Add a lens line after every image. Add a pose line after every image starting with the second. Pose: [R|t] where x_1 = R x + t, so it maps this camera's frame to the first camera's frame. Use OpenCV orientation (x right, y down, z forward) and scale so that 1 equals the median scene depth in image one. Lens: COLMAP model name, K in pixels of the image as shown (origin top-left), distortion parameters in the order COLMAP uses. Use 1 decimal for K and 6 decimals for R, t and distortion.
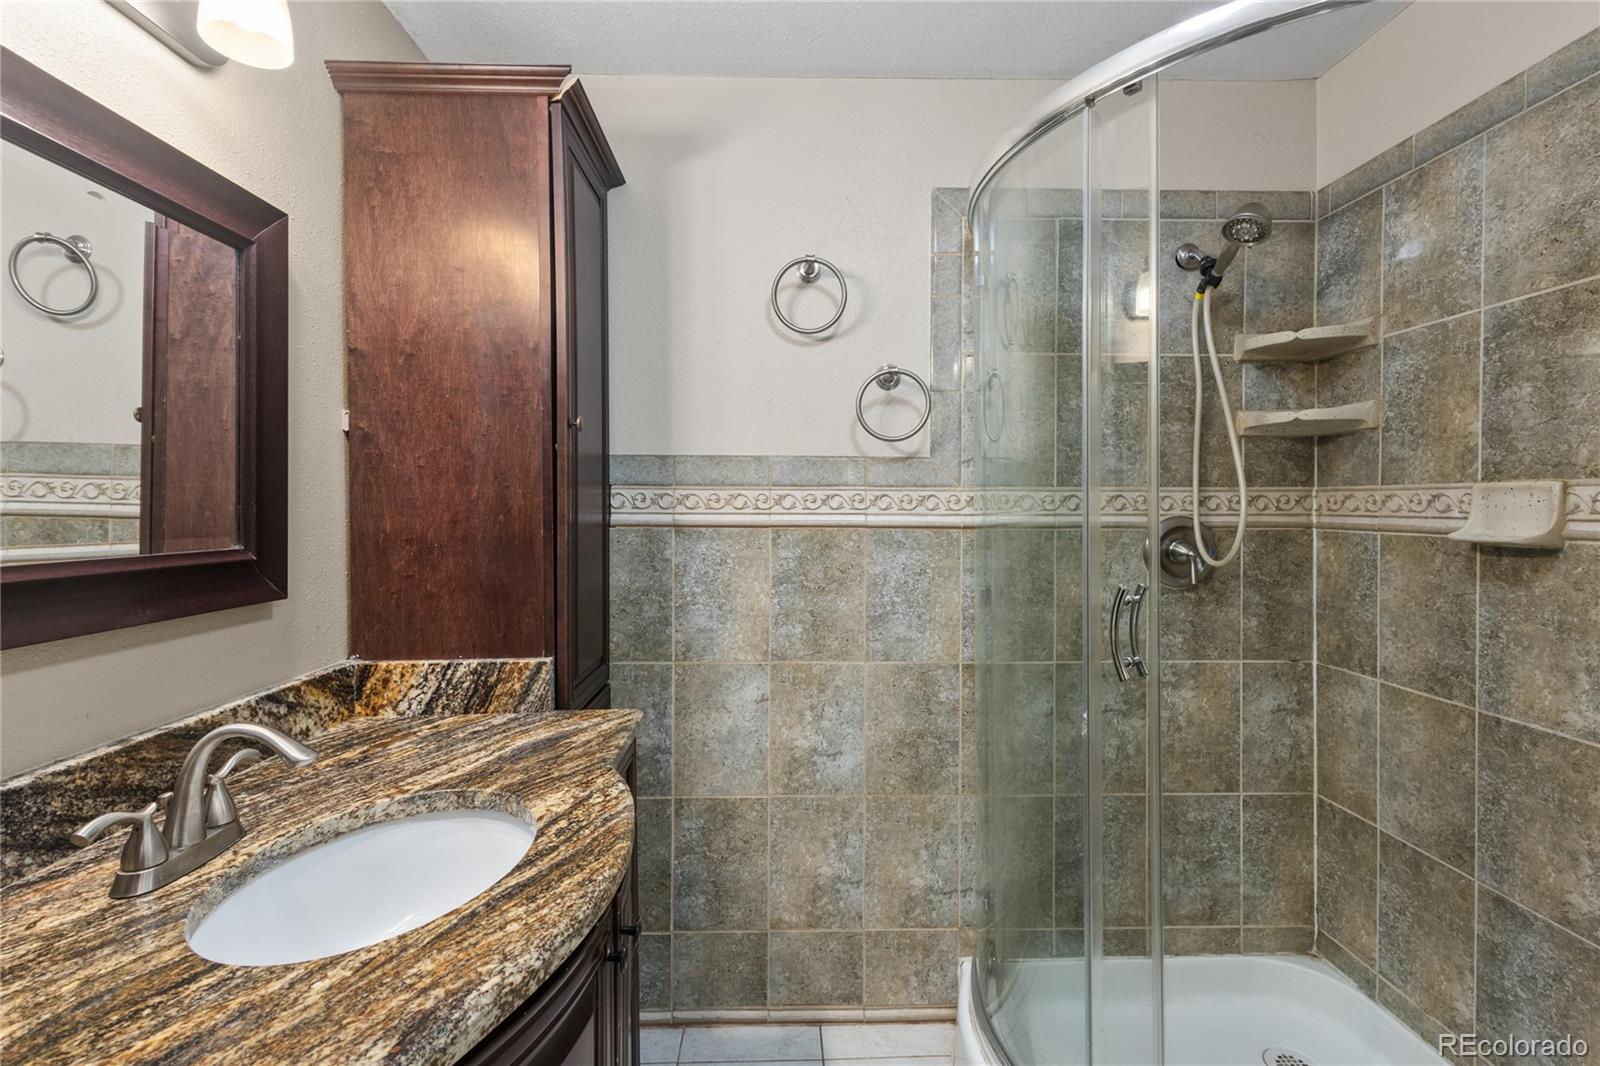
lens RADIAL K [[741.7, 0, 800.8], [0, 741.7, 519.5], [0, 0, 1]] dist [0.009864, -0.002265]
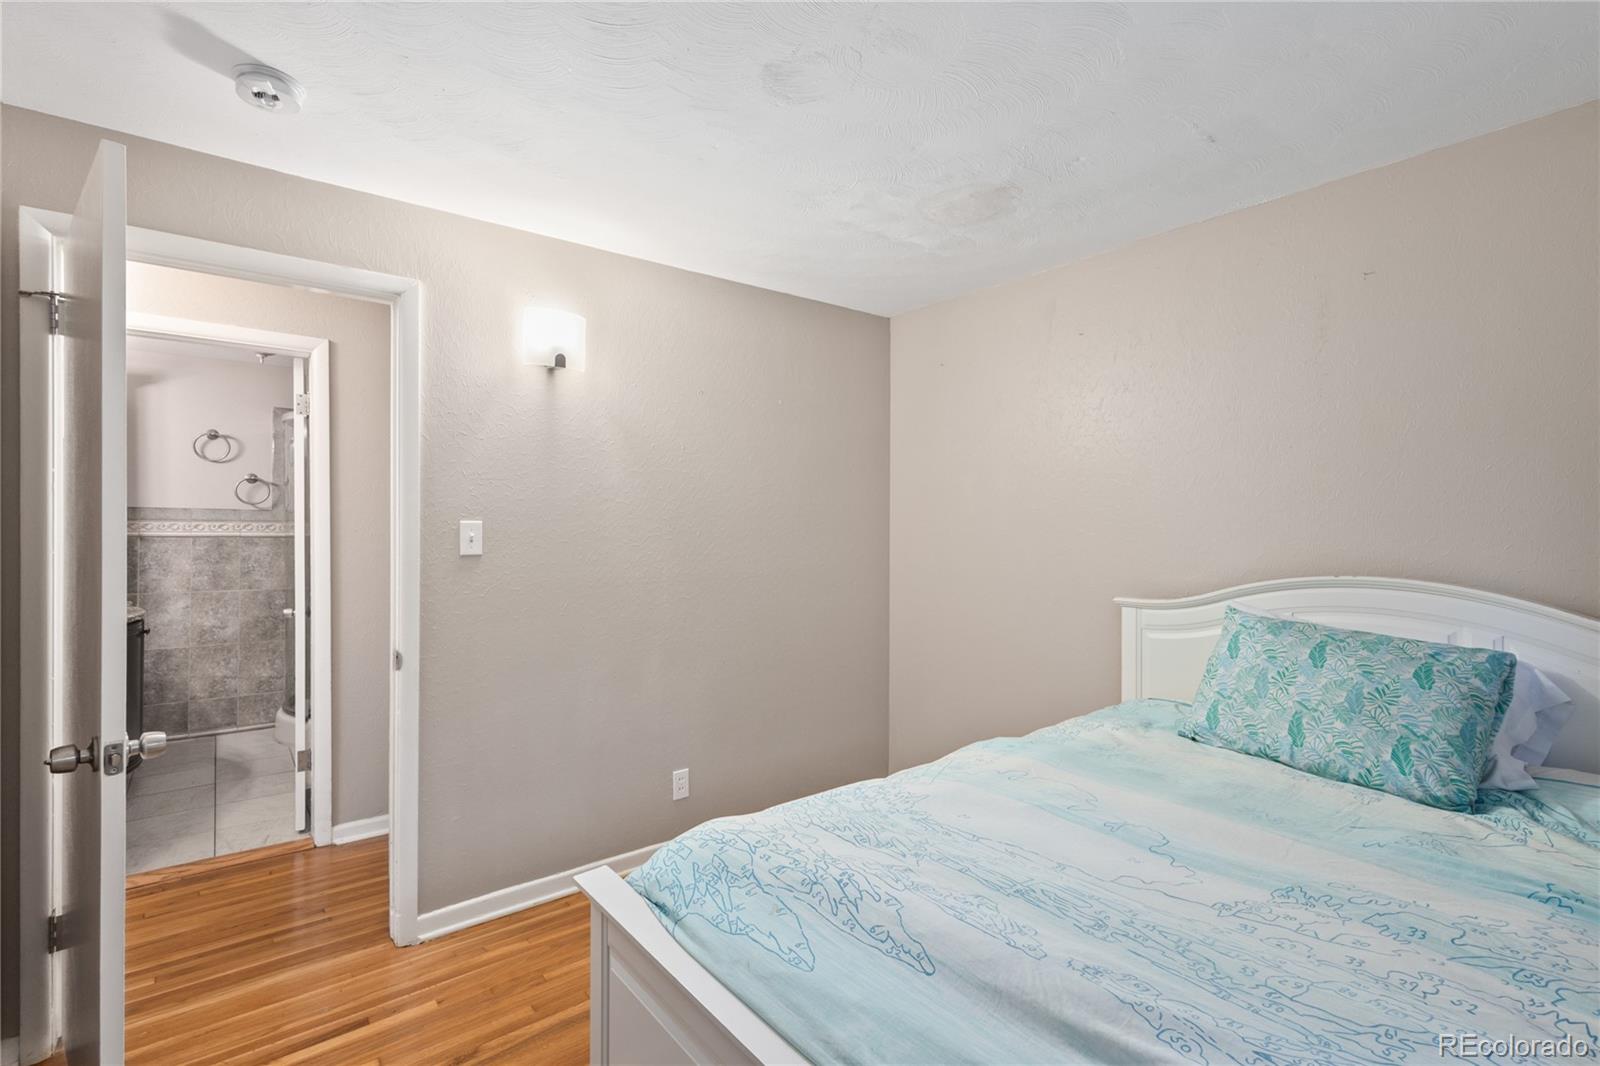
lens RADIAL K [[741.7, 0, 804.9], [0, 741.7, 528.8], [0, 0, 1]] dist [0.009864, -0.002265]
pose [[0.796944, 0.006065, 0.604023, 0.086093], [0.008938, 0.999722, -0.021830, 0.054648], [-0.603988, 0.022796, 0.796668, -2.214029]]
